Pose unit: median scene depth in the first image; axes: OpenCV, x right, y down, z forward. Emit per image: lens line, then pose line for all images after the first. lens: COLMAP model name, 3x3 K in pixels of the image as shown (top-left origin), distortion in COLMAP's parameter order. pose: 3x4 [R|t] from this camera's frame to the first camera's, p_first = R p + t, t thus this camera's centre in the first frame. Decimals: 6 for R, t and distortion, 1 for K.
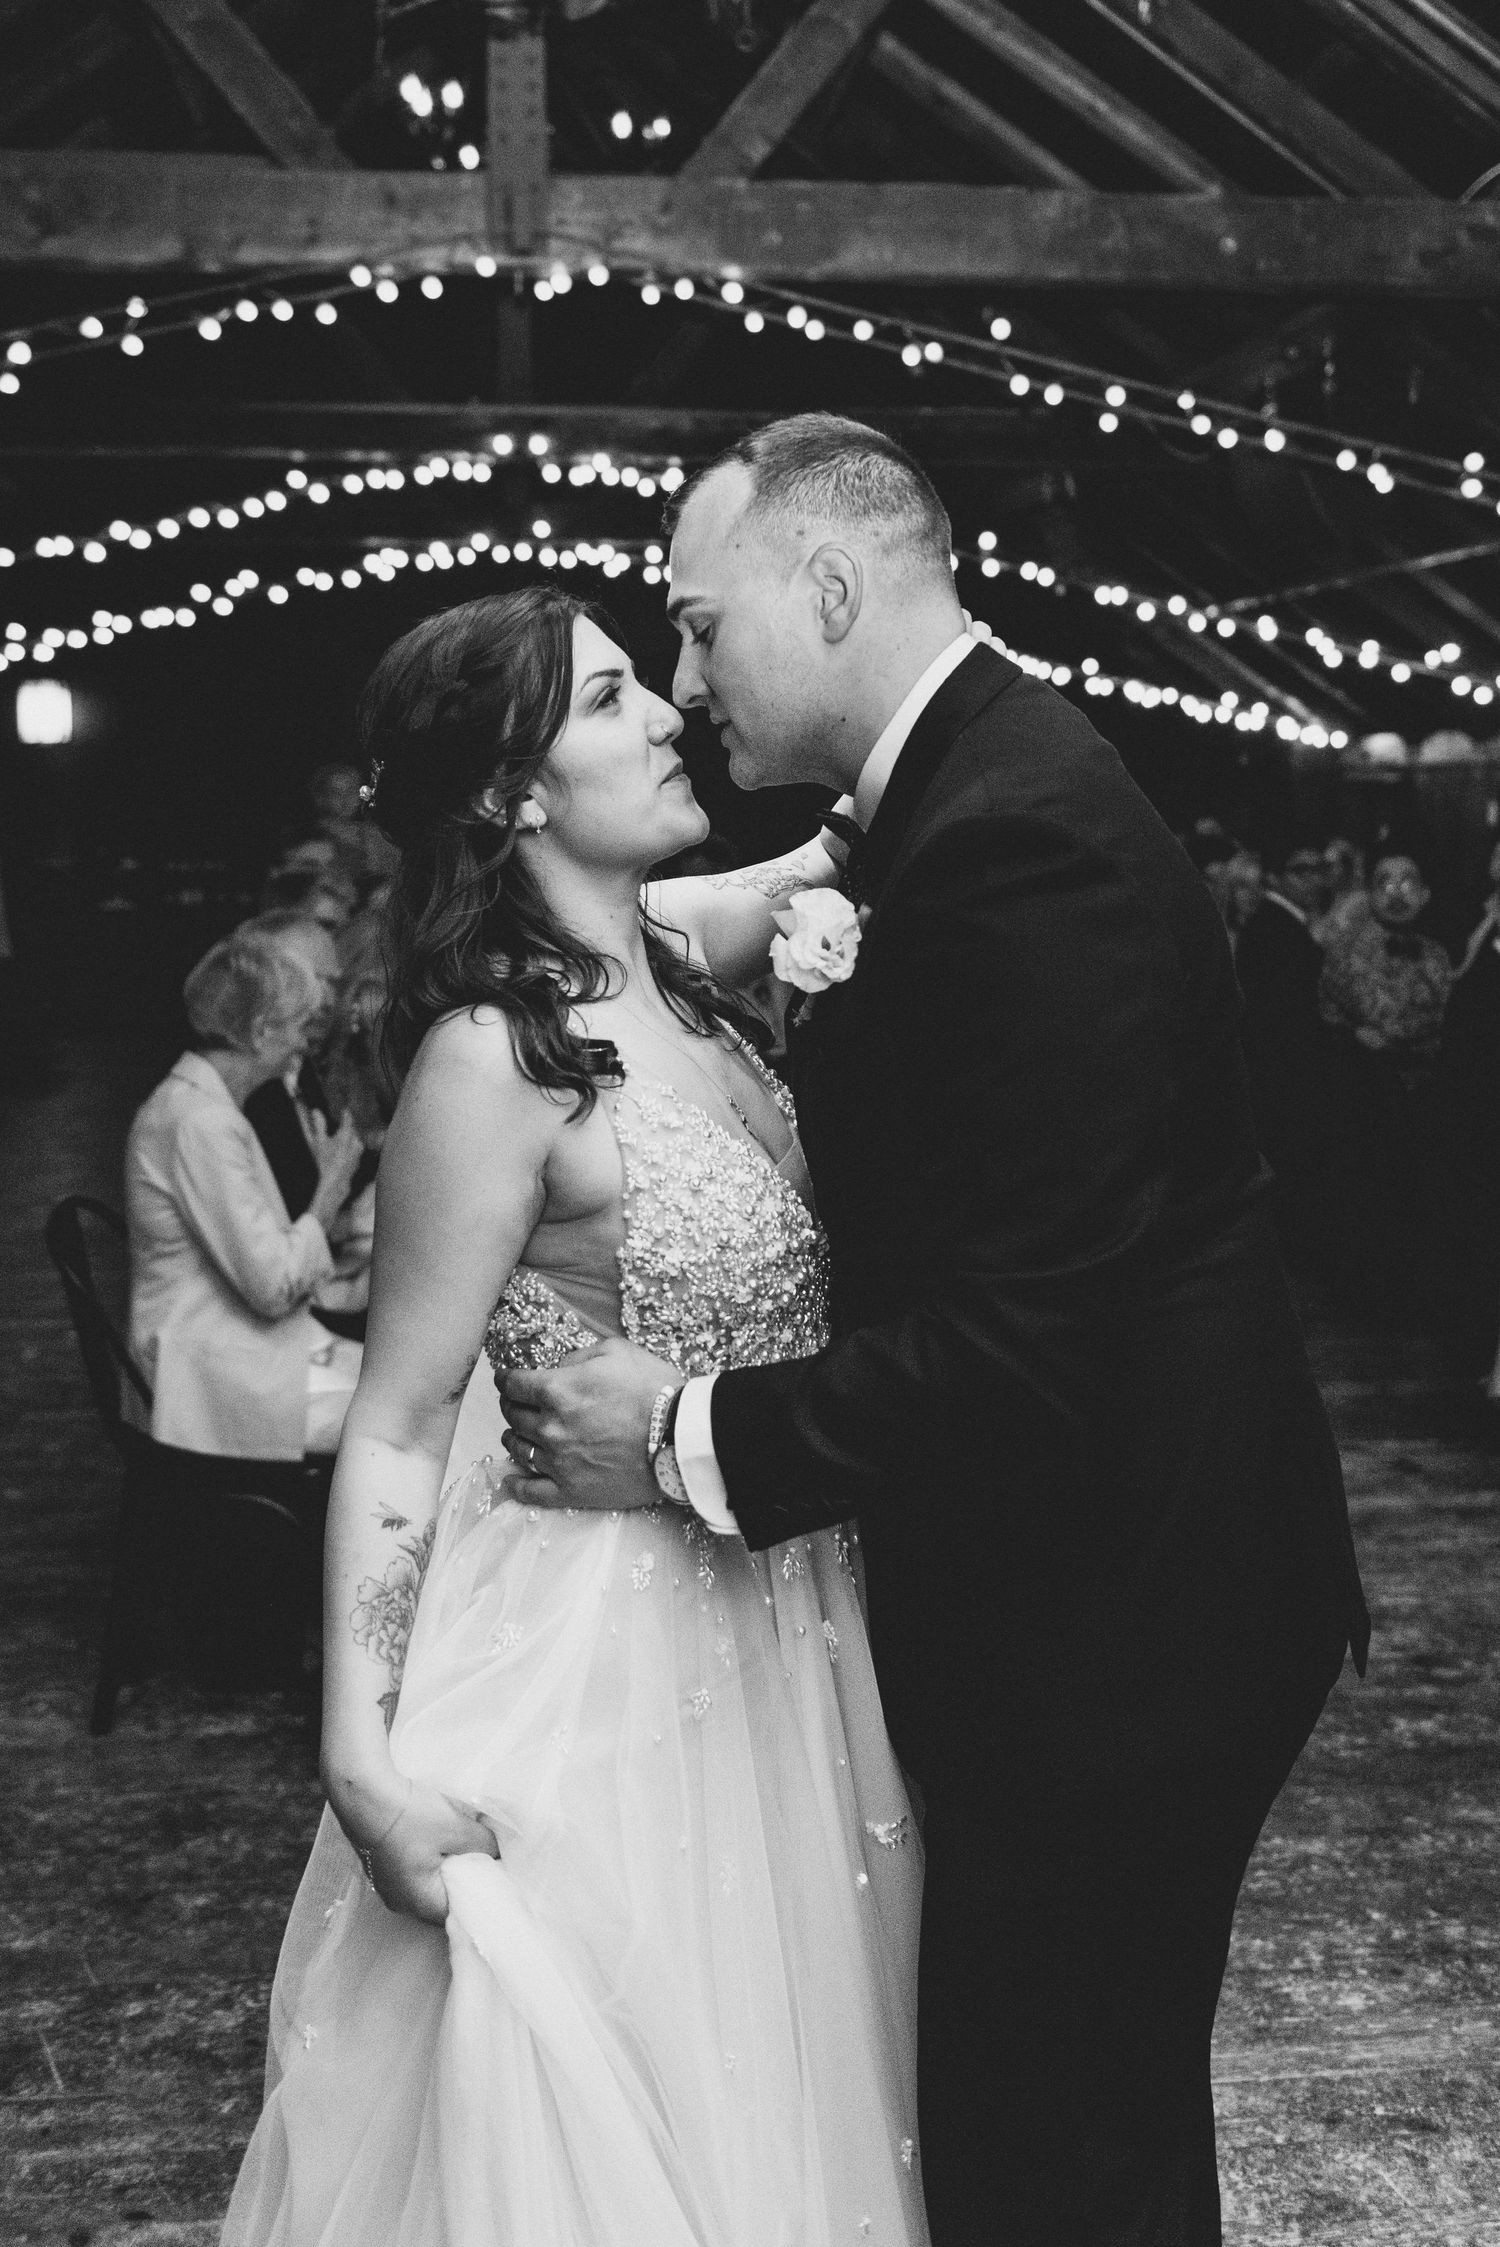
lens RADIAL K [[2361.9, 0, 769.3], [0, 2361.9, 975.0], [0, 0, 1]] dist [-0.002710, 0.001546]
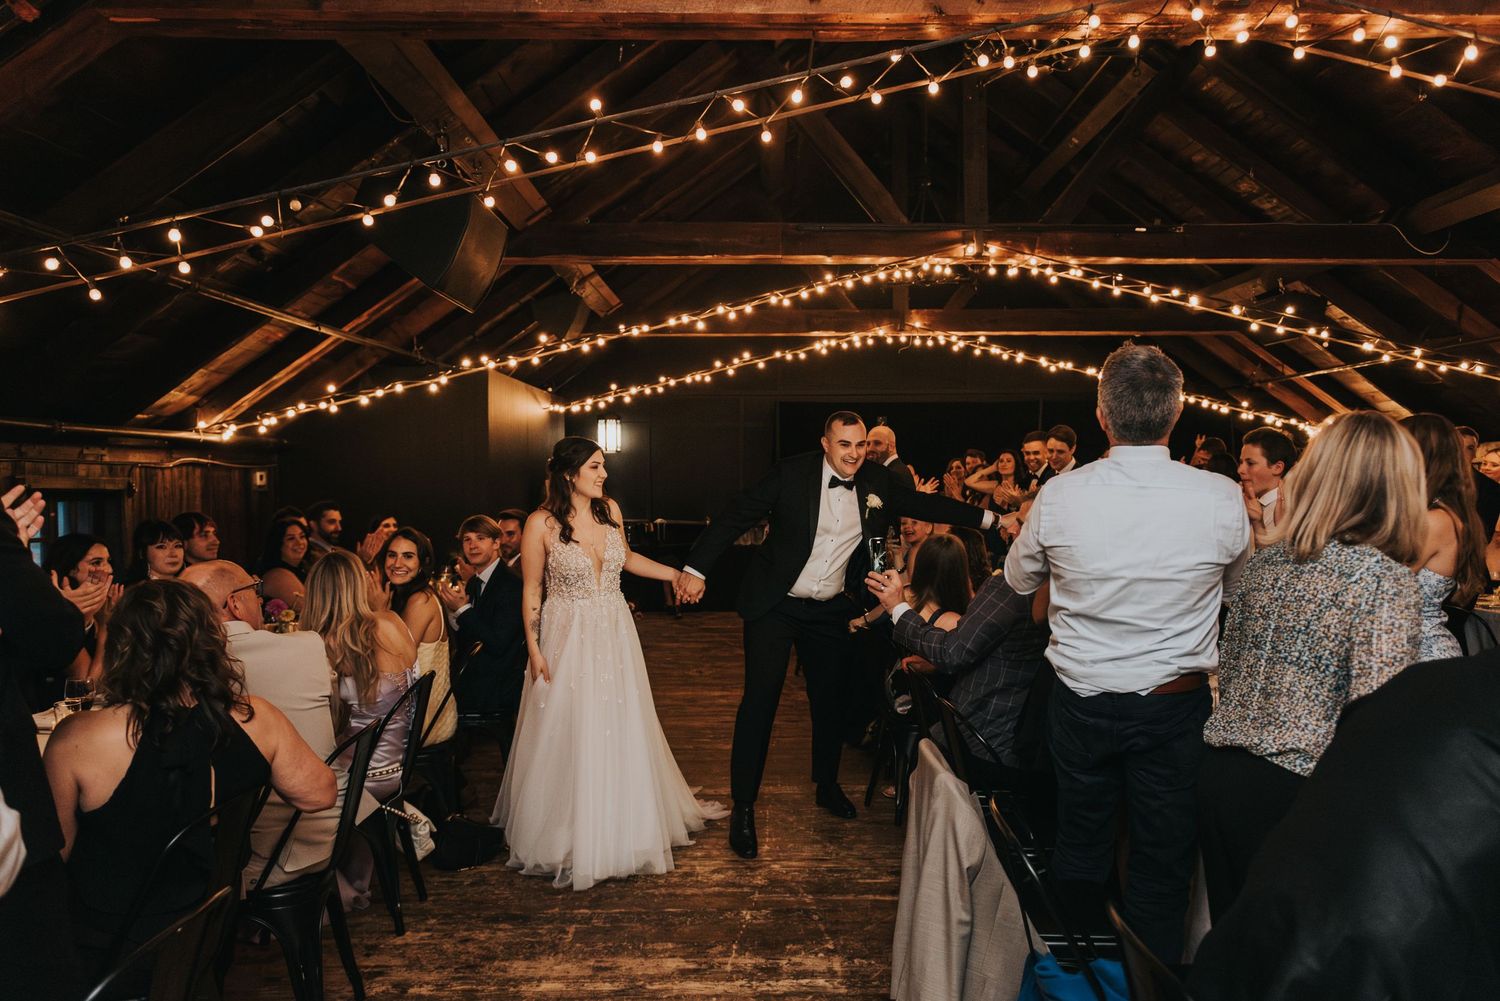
lens RADIAL K [[1037.6, 0, 750.0], [0, 1037.6, 500.5], [0, 0, 1]] dist [0.011476, 0.001277]
pose [[0.996216, 0.002350, -0.086883, -0.271058], [-0.007545, 0.998199, -0.059505, -0.030209], [0.086587, 0.059936, 0.994440, 0.455750]]
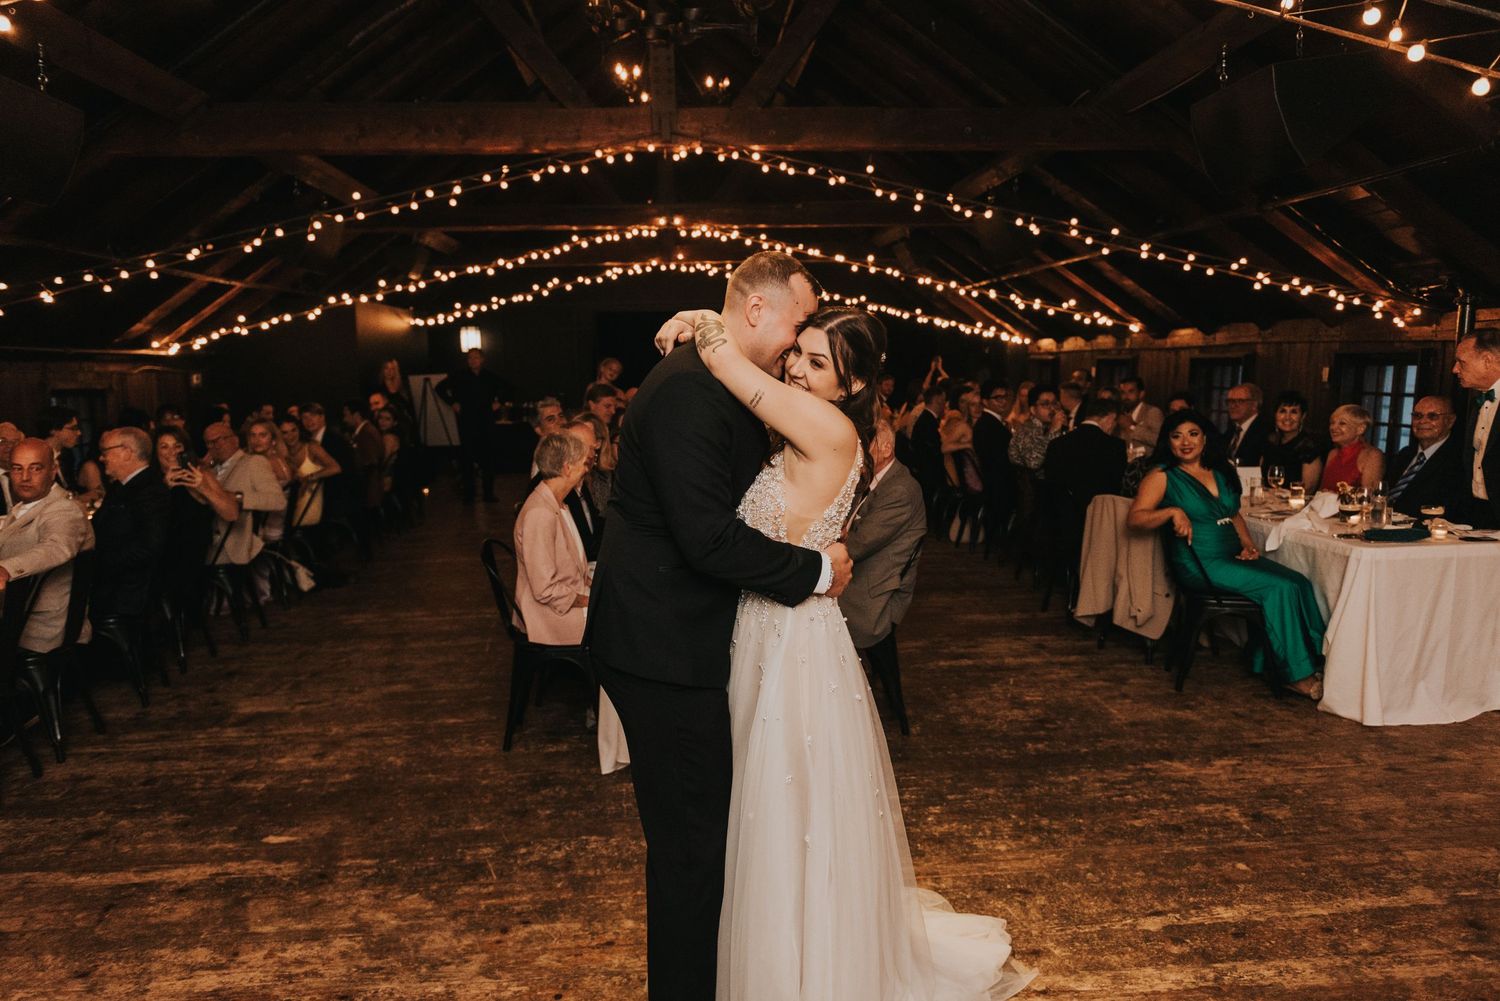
lens RADIAL K [[1037.6, 0, 750.0], [0, 1037.6, 500.5], [0, 0, 1]] dist [0.011476, 0.001277]
pose [[0.999217, -0.012743, -0.037450, 0.012969], [0.014583, 0.998679, 0.049277, 0.002988], [0.036772, -0.049784, 0.998083, -0.052100]]
